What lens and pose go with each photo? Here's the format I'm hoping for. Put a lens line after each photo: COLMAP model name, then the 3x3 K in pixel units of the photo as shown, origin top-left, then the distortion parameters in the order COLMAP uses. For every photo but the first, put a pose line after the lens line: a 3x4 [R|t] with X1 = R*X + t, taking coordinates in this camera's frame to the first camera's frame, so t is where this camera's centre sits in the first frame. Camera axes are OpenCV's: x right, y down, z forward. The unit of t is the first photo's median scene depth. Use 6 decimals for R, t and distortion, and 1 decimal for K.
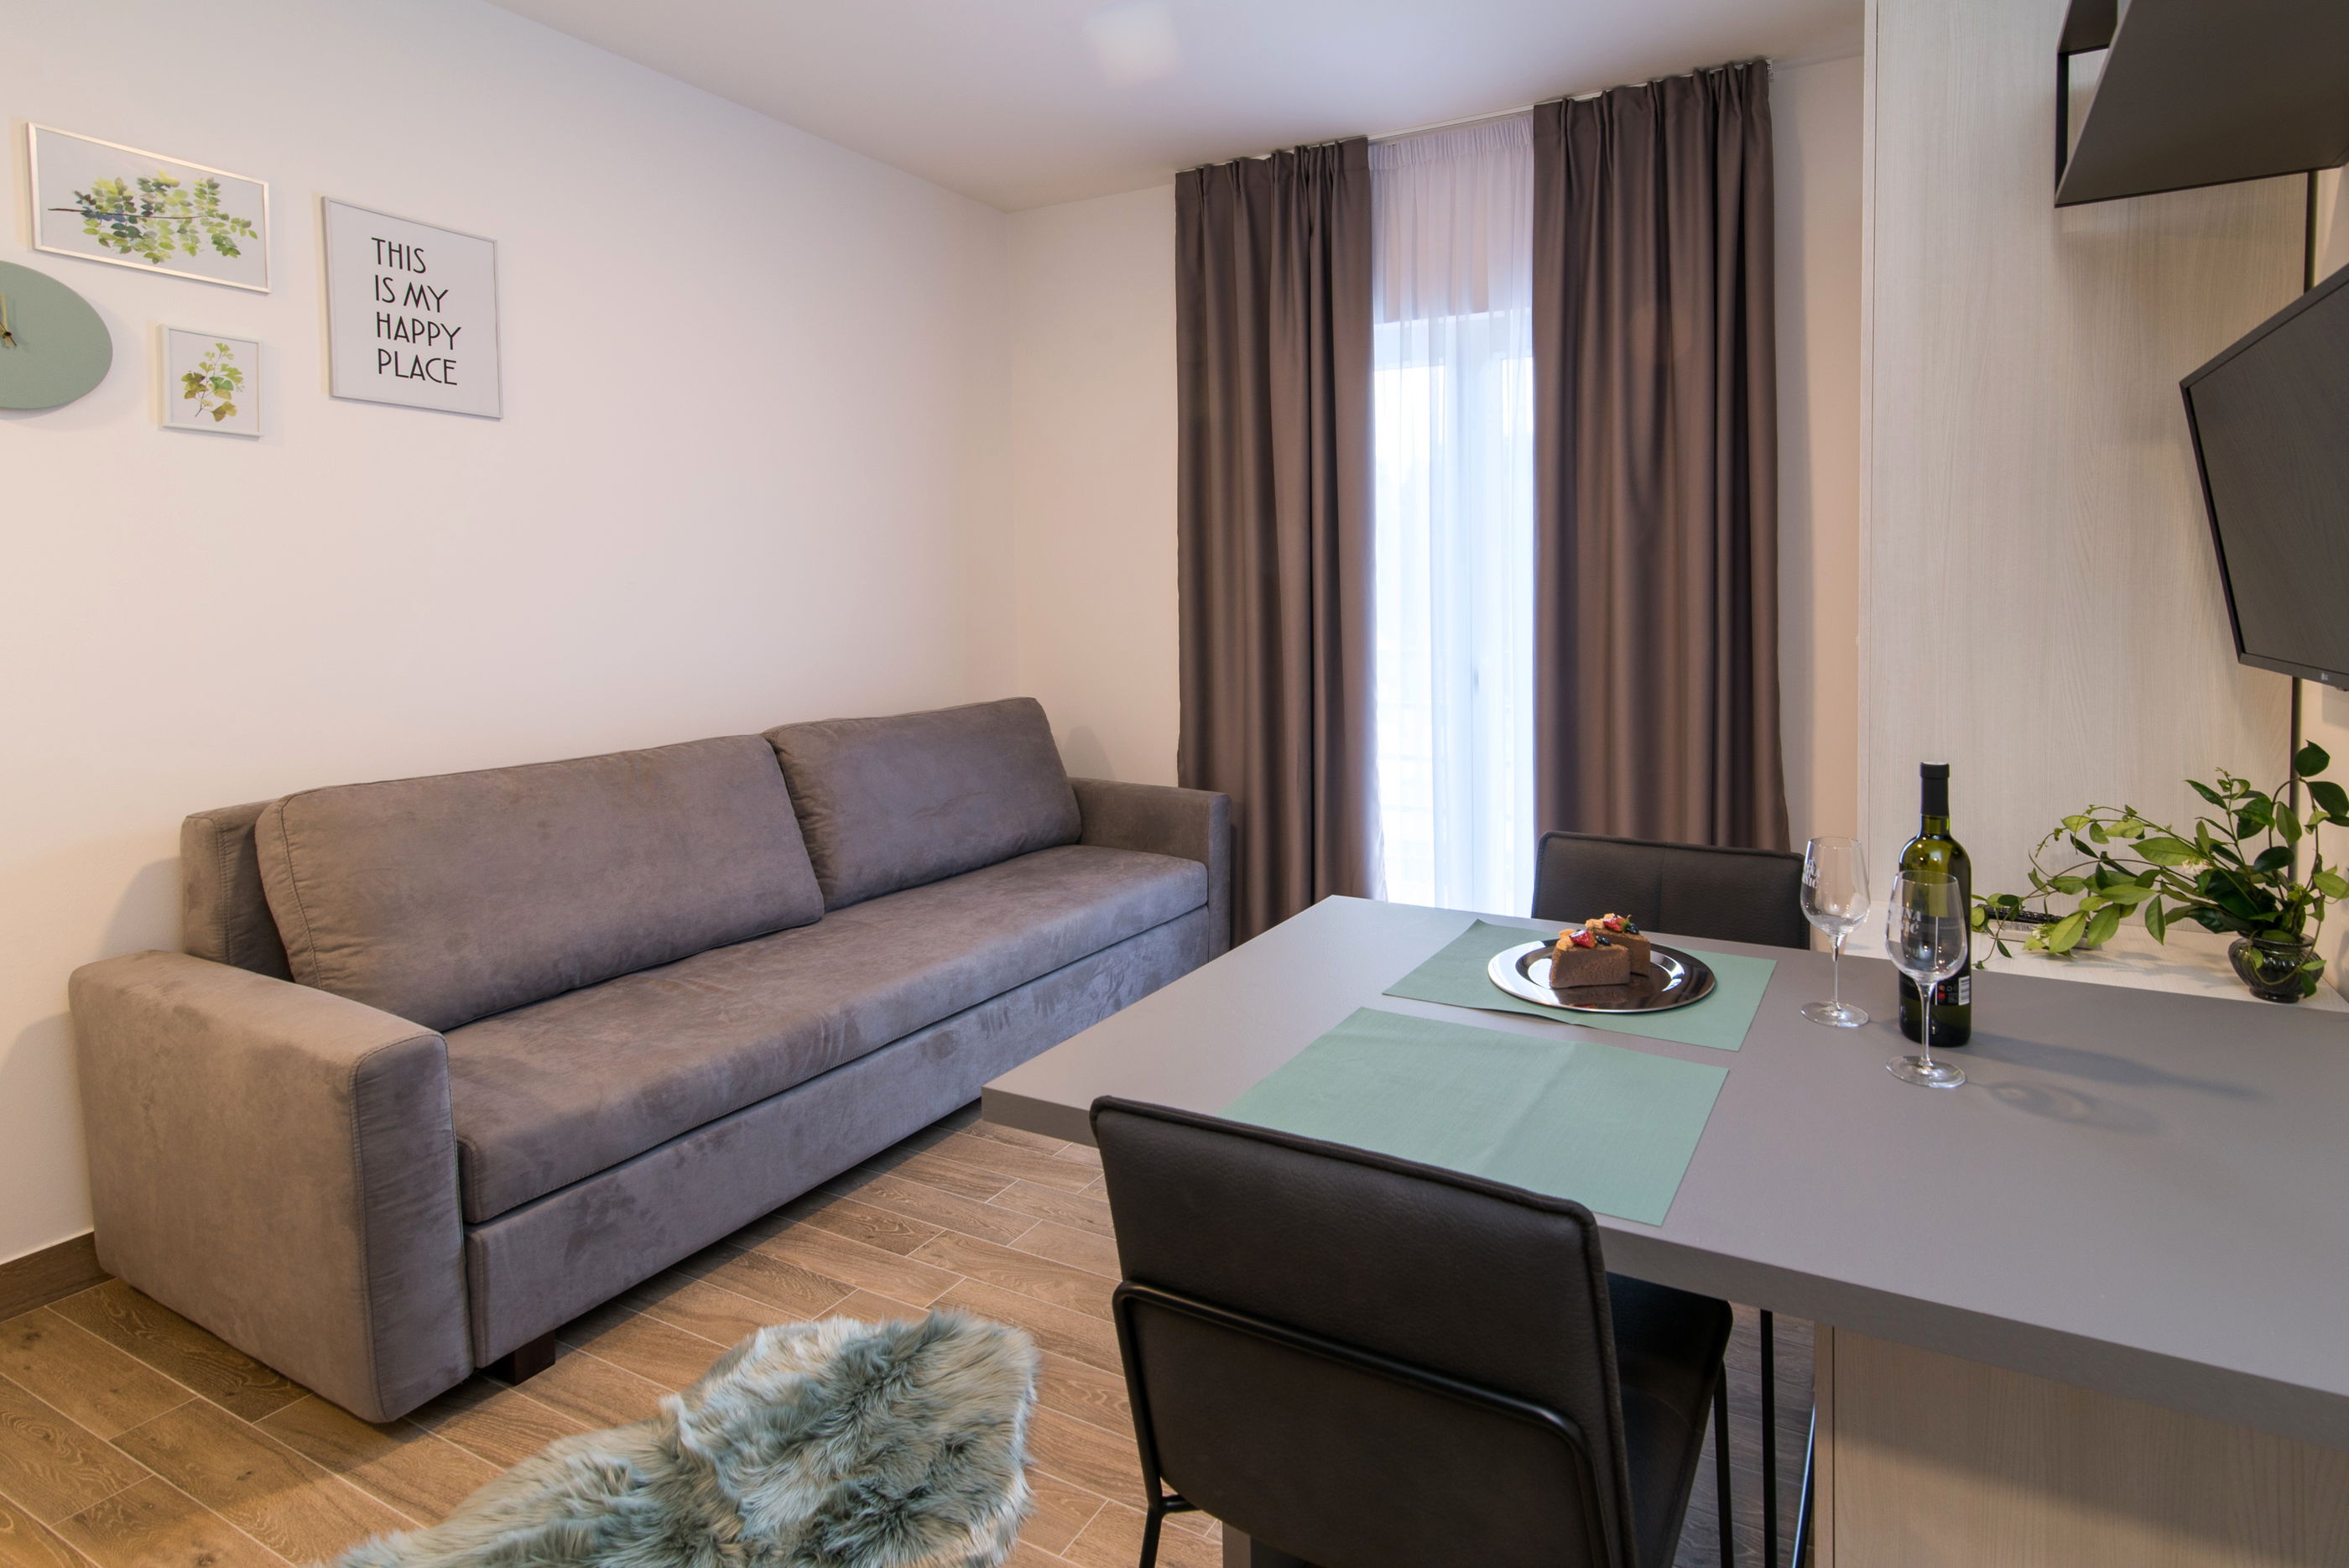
lens RADIAL K [[1306.7, 0, 1180.7], [0, 1306.7, 633.8], [0, 0, 1]] dist [-0.006737, -0.004737]
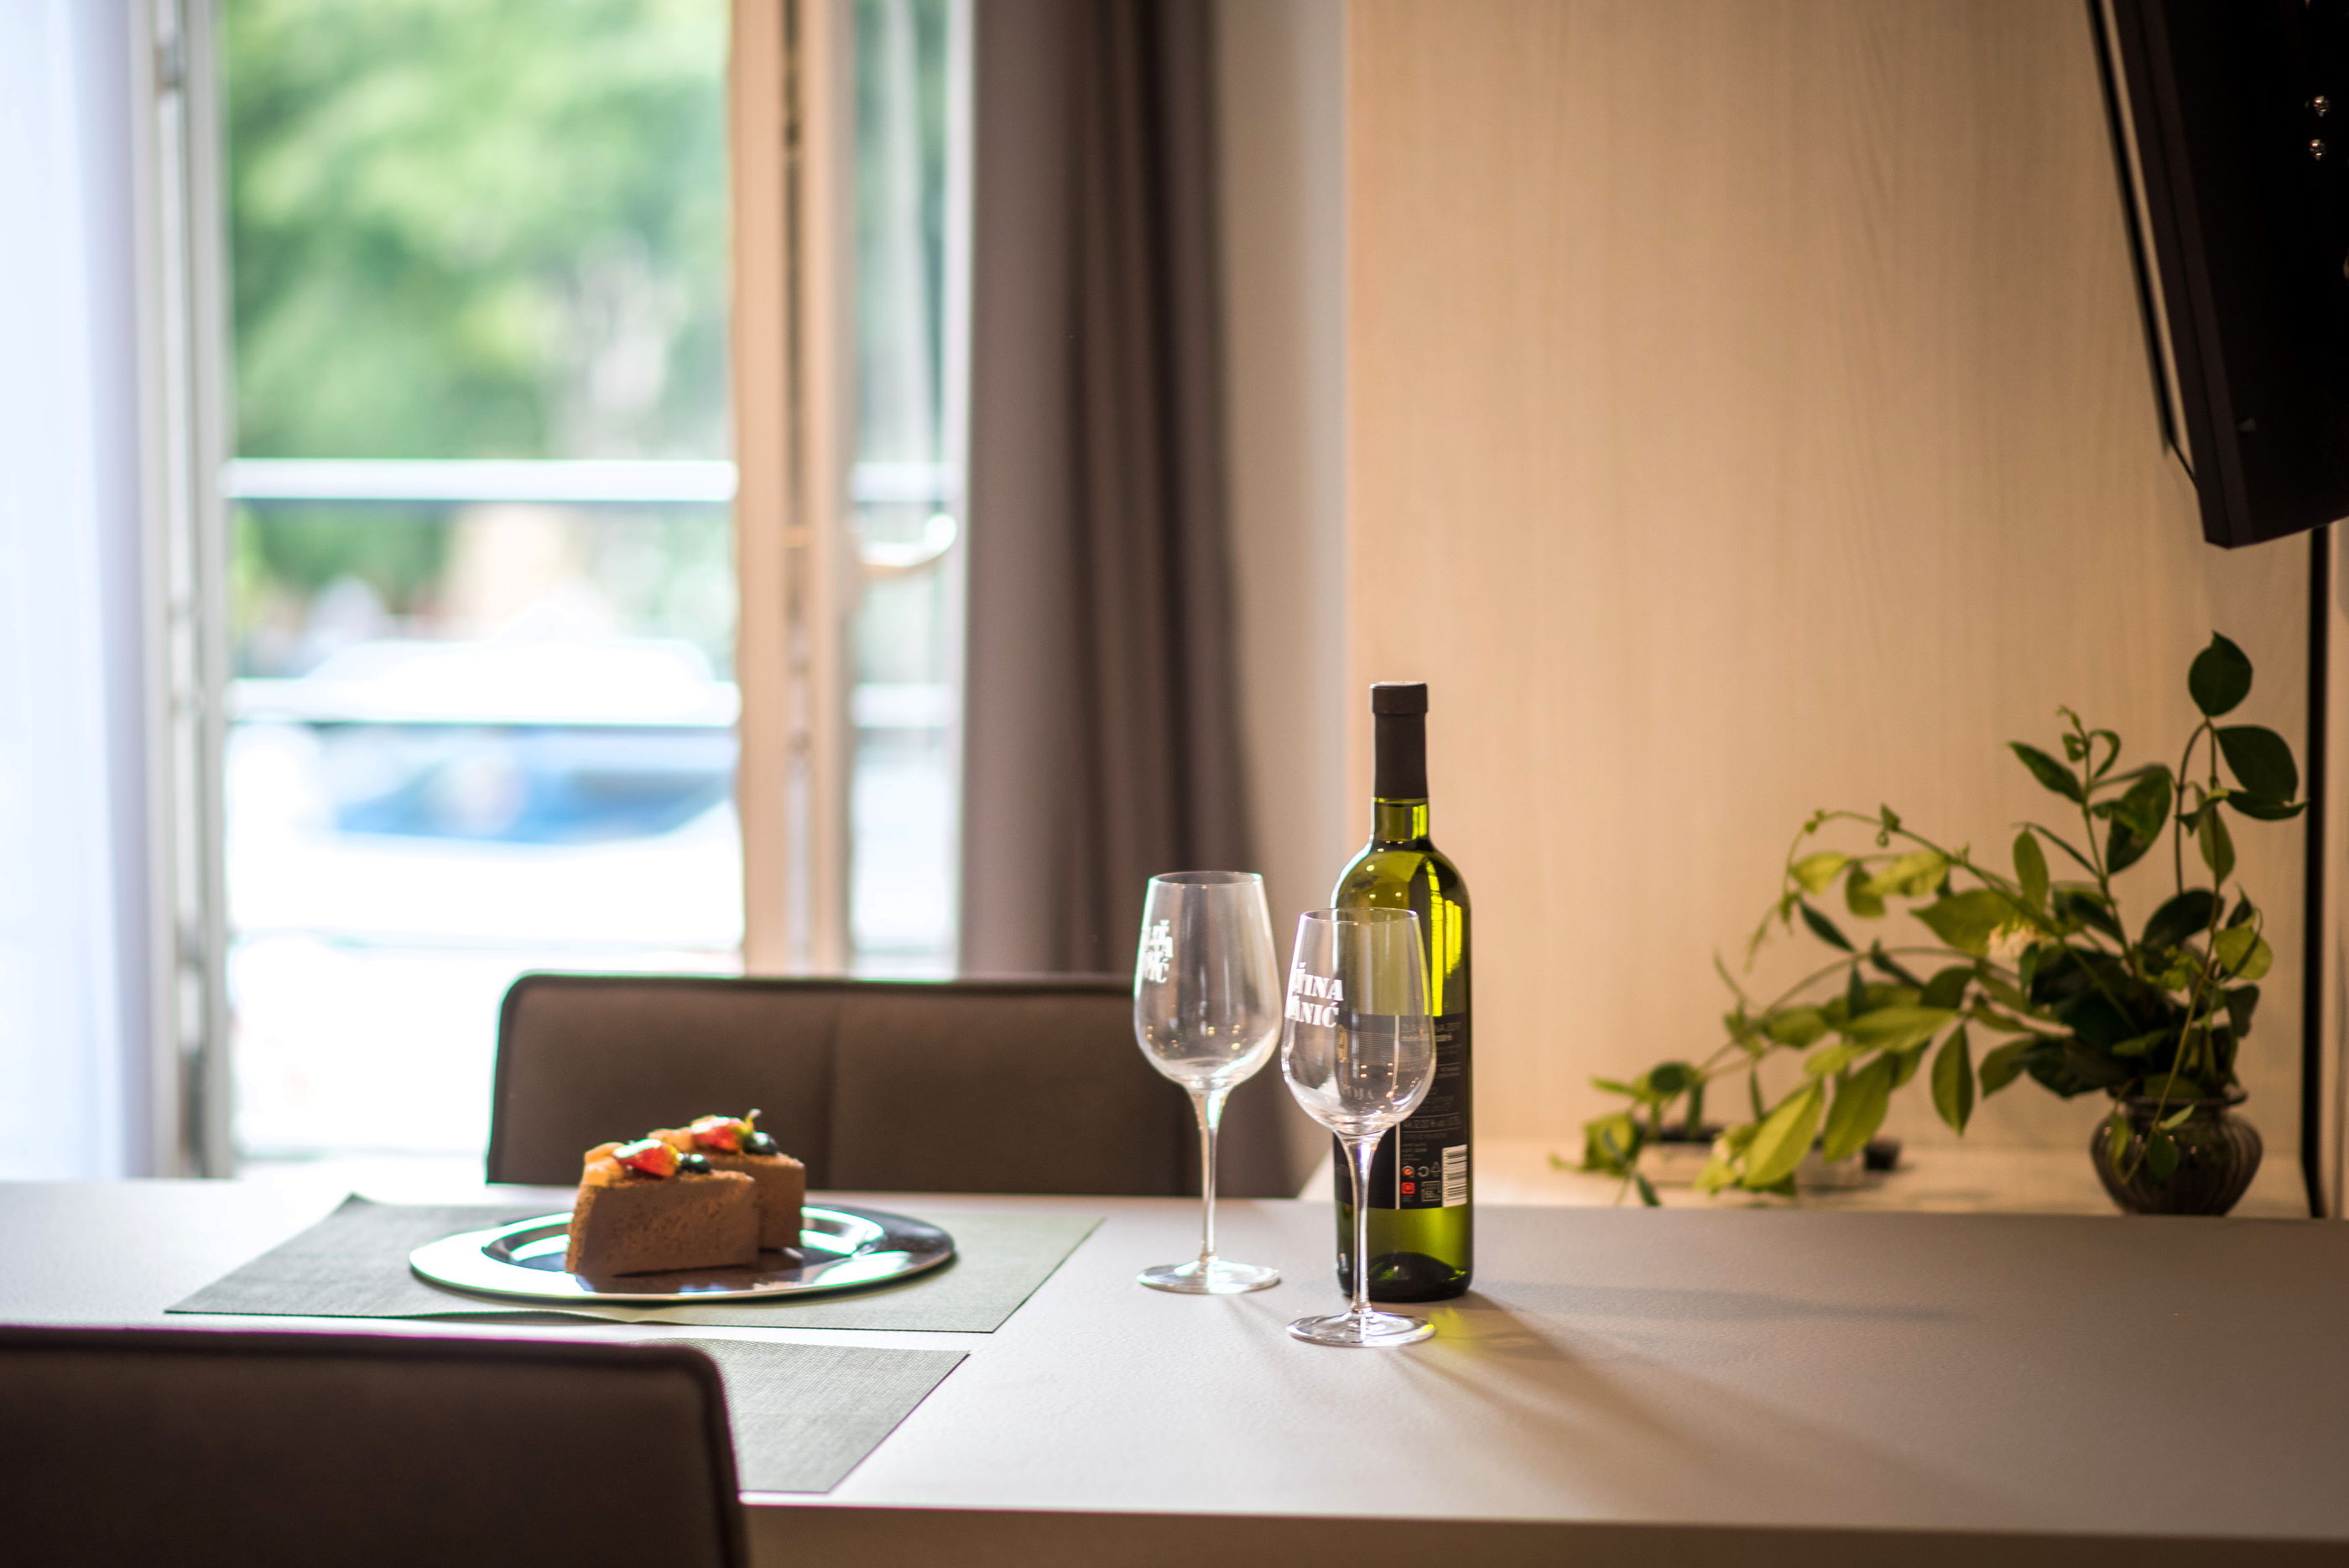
lens RADIAL K [[7108.0, 0, 1168.6], [0, 7108.0, 785.9], [0, 0, 1]] dist [0.595307, 0.000000]
pose [[0.921786, -0.023485, 0.386986, -0.357036], [0.003645, 0.998645, 0.051921, 0.005600], [-0.387681, -0.046449, 0.920623, -0.985217]]
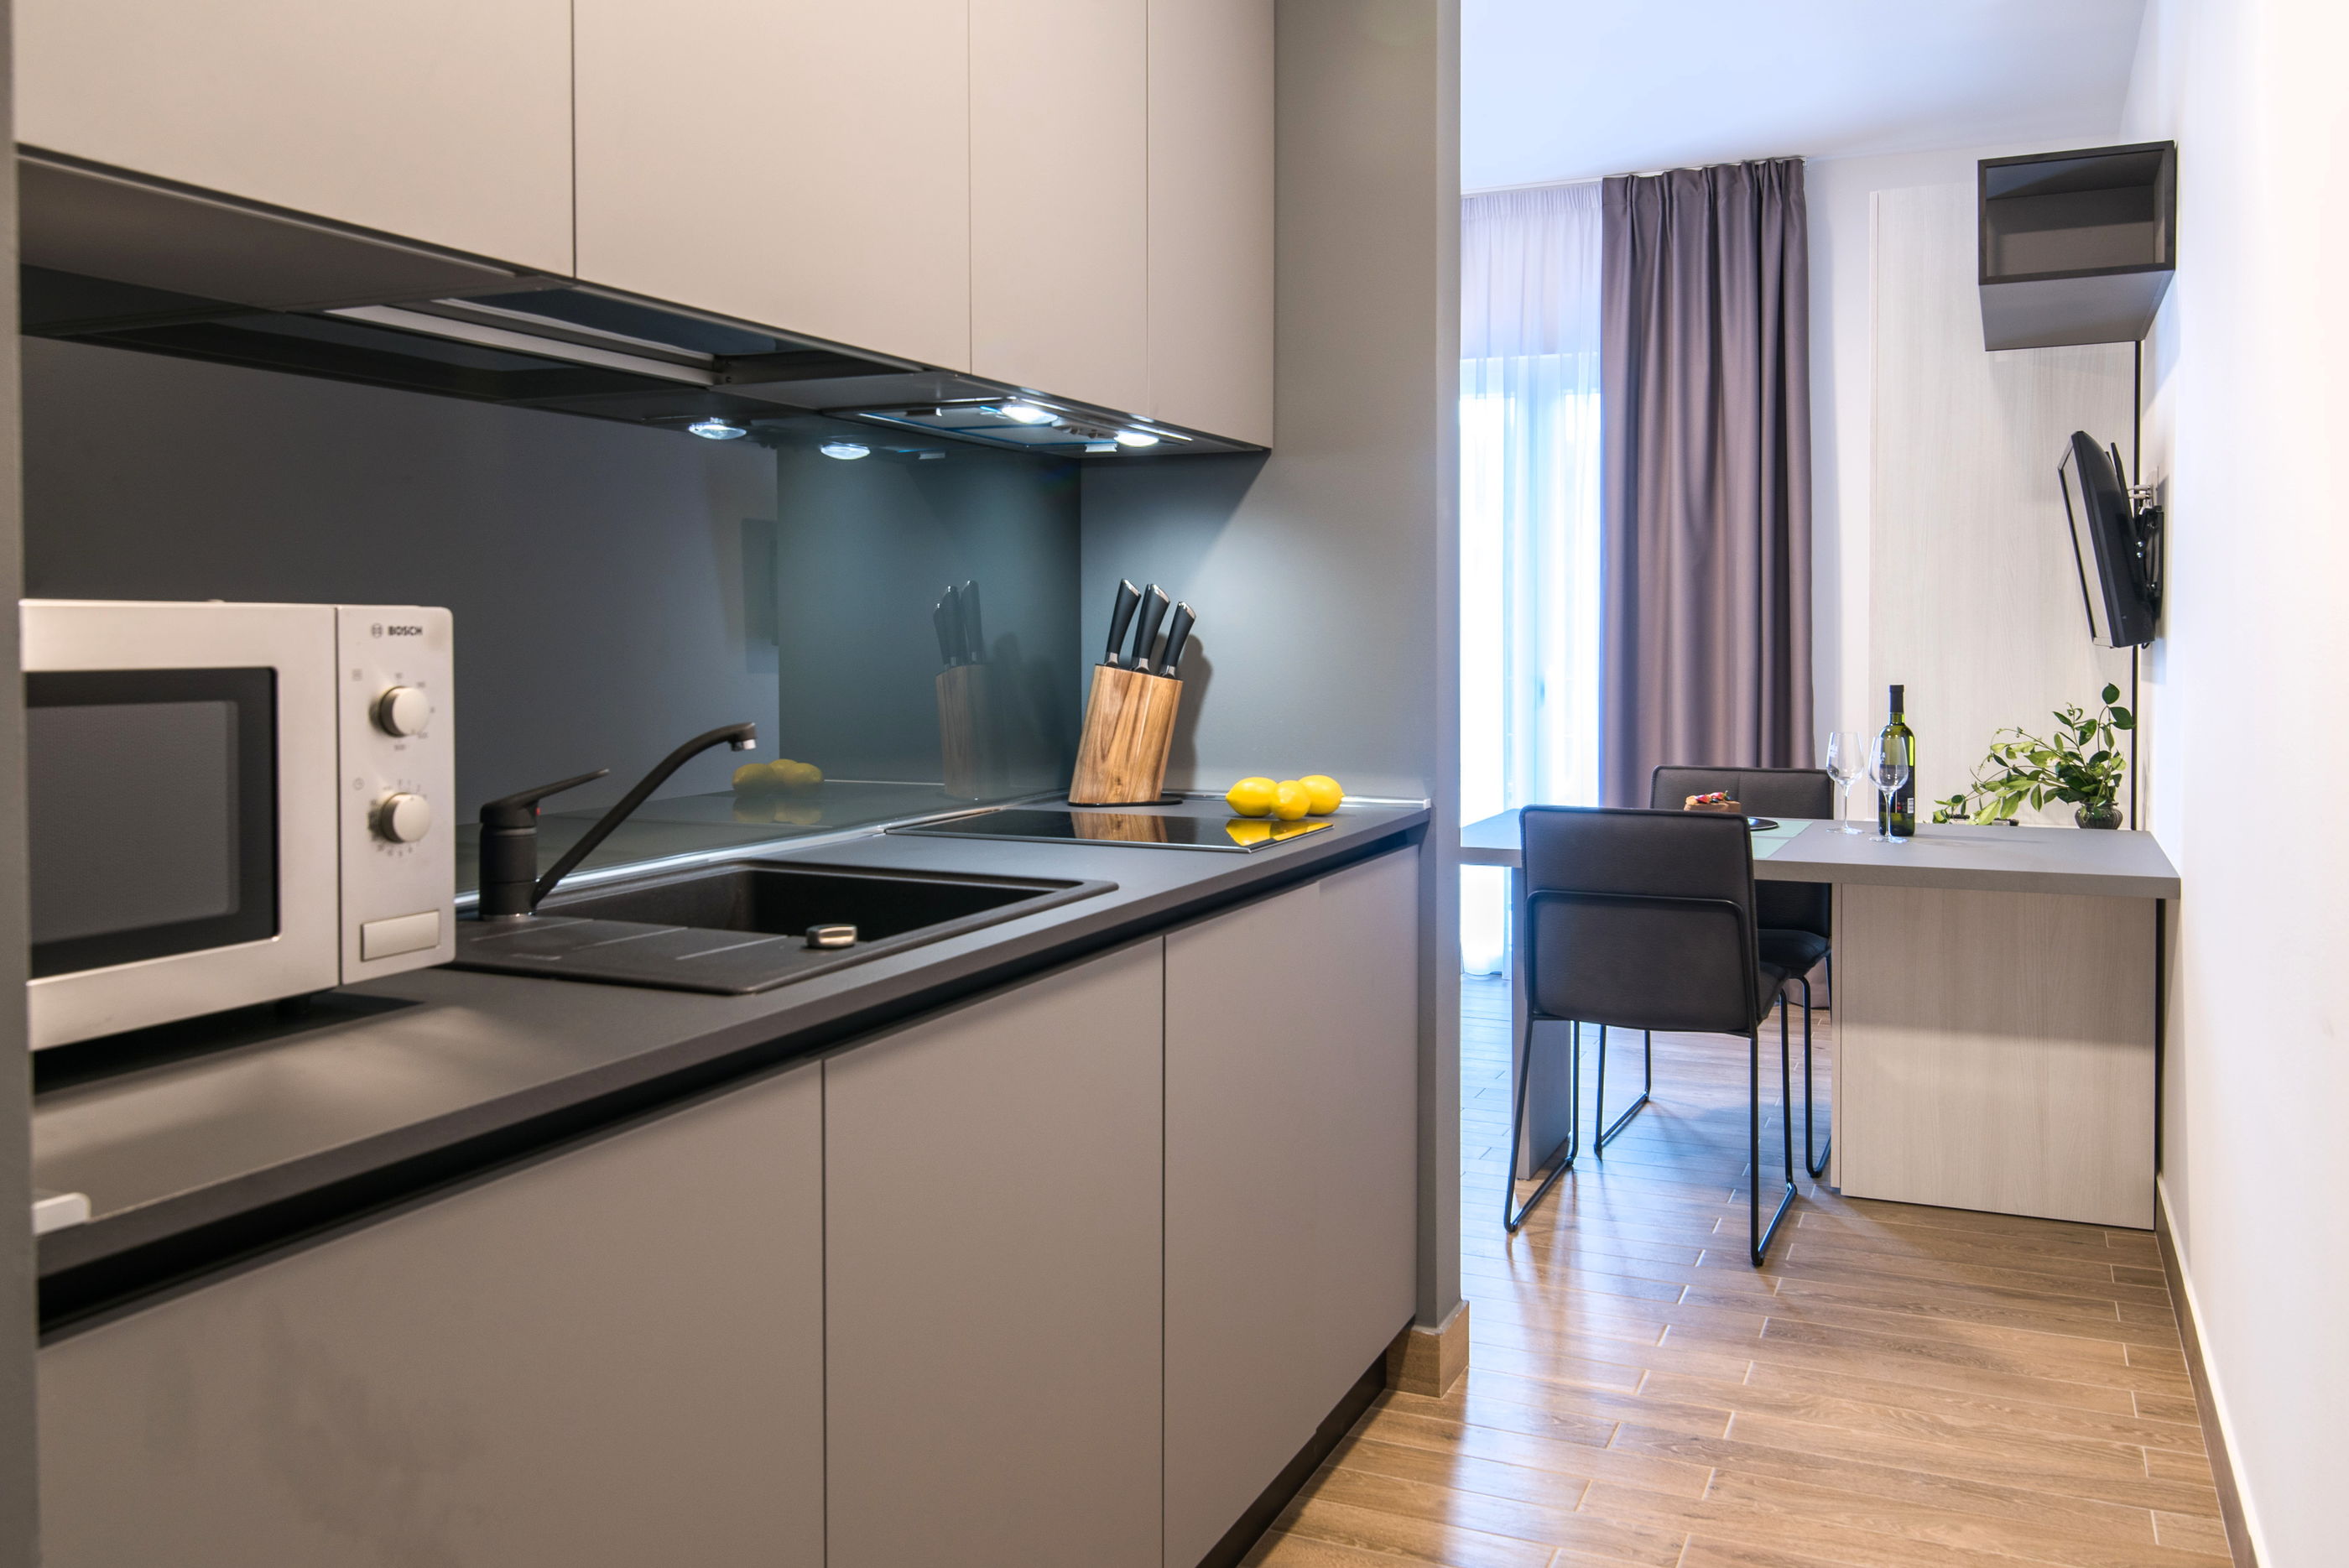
lens RADIAL K [[1958.2, 0, 1121.3], [0, 1958.2, 611.1], [0, 0, 1]] dist [-0.009861, 0.000430]
pose [[0.995478, 0.018993, 0.093070, -0.614951], [-0.015067, 0.998974, -0.042711, 0.104626], [-0.093786, 0.041116, 0.994743, -1.316018]]
